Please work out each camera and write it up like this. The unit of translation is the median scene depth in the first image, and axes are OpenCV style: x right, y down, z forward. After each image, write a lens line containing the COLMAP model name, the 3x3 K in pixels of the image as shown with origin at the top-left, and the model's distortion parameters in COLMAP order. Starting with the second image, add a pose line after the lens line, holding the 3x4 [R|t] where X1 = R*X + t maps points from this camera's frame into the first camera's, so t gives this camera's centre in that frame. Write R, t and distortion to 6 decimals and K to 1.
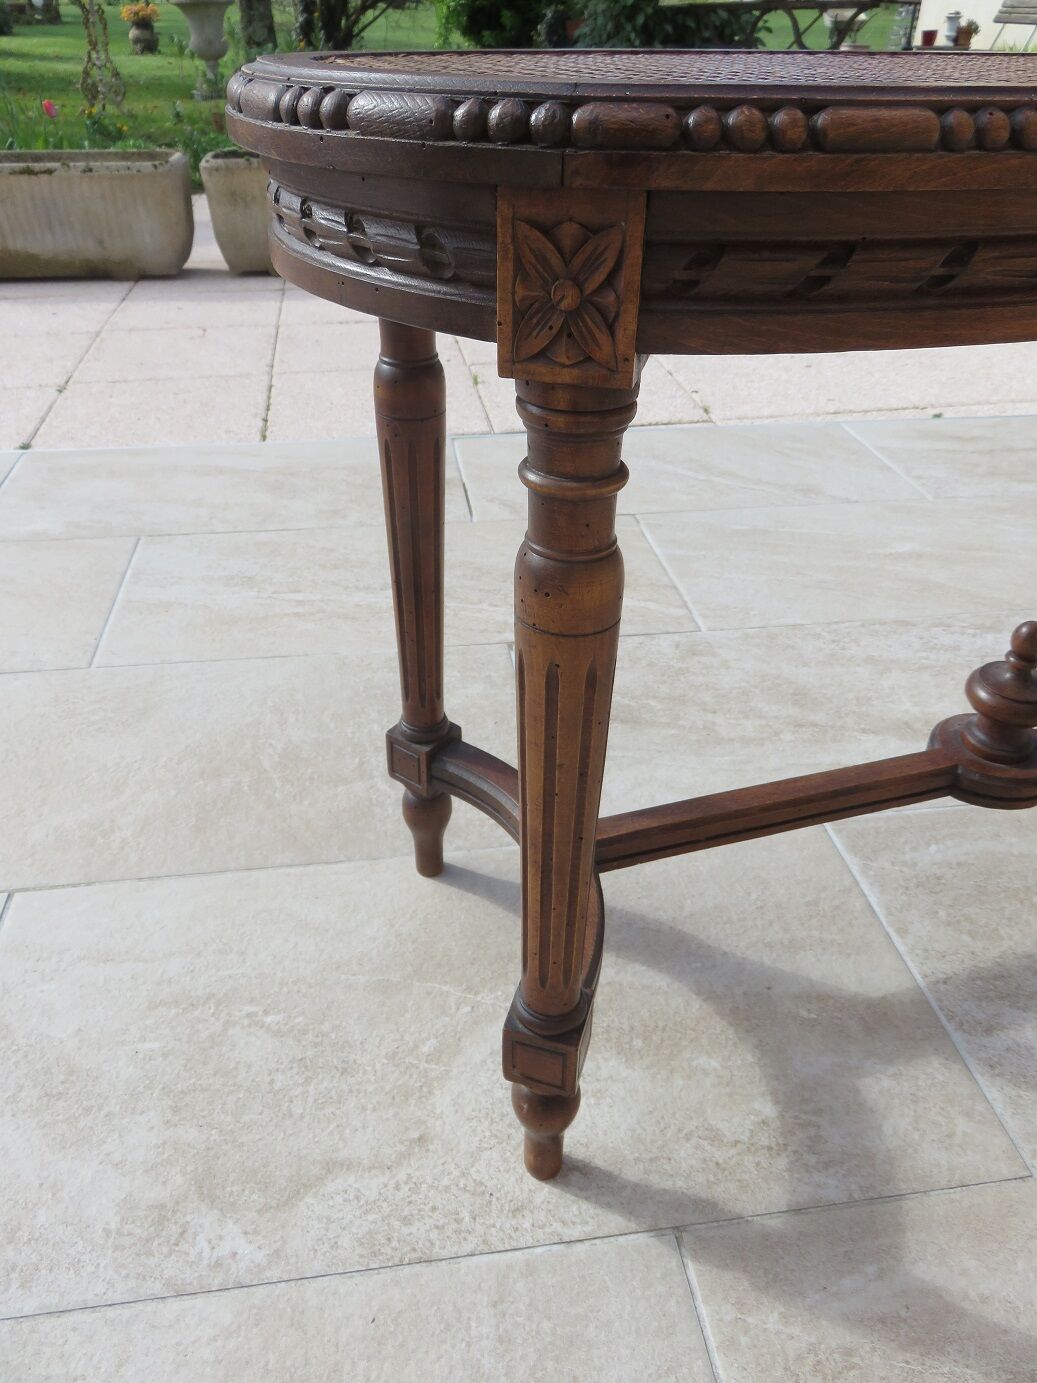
lens RADIAL K [[1043.9, 0, 523.7], [0, 1043.9, 689.1], [0, 0, 1]] dist [-0.003338, 0.001849]
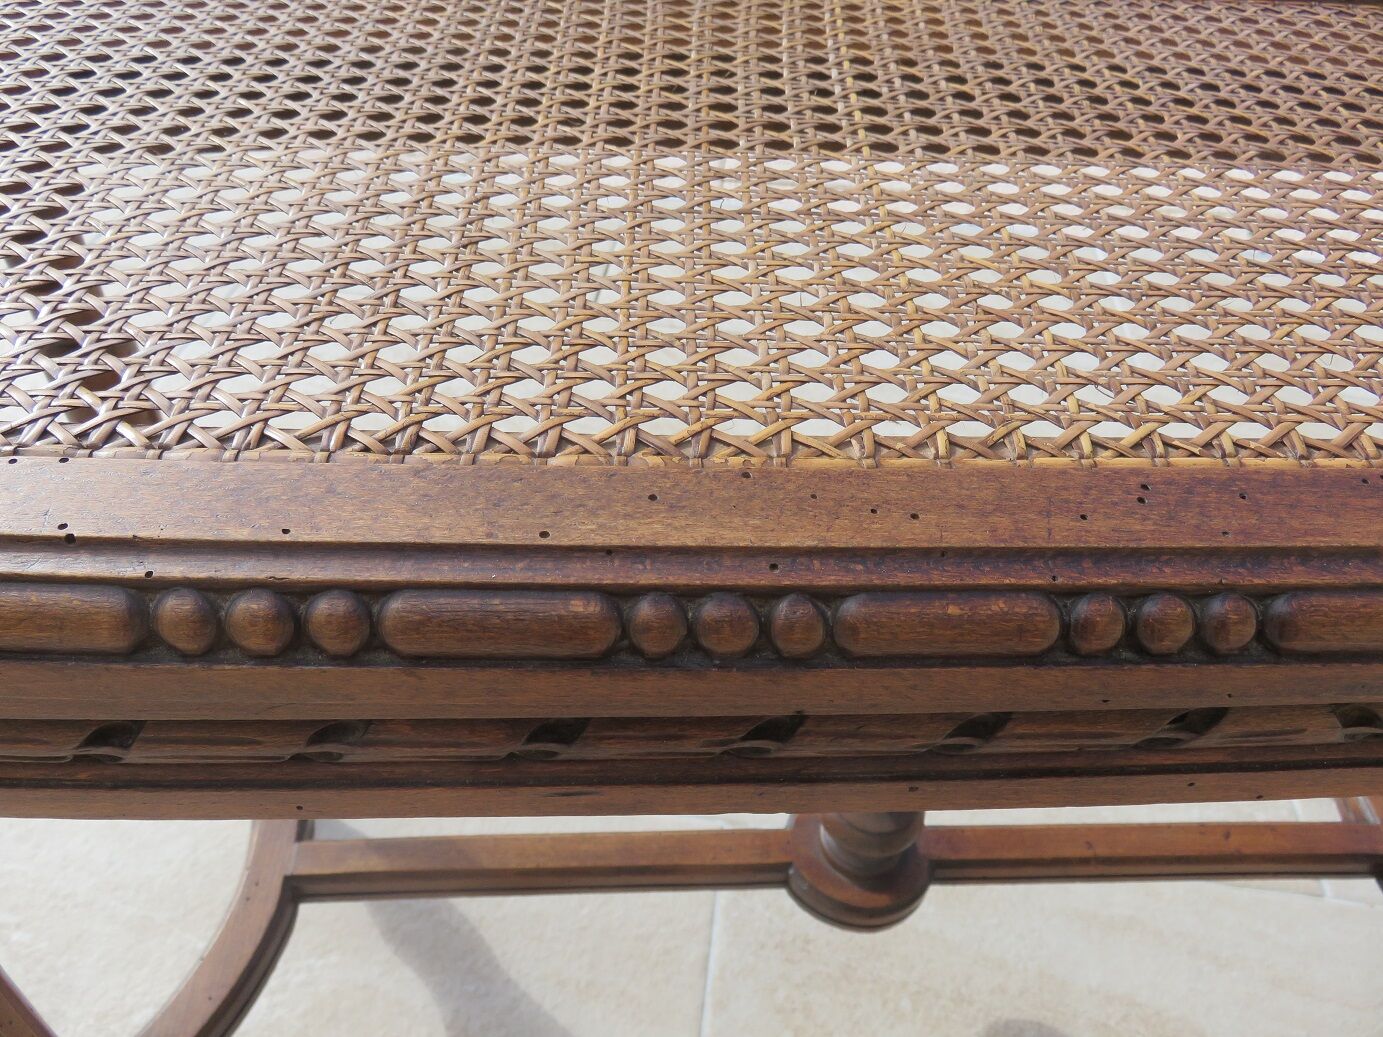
lens RADIAL K [[1043.9, 0, 690.4], [0, 1043.9, 519.2], [0, 0, 1]] dist [-0.003338, 0.001849]
pose [[0.964616, 0.200715, -0.170964, 0.375034], [-0.169357, 0.968664, 0.181682, -0.285425], [0.202073, -0.146299, 0.968382, 0.205184]]
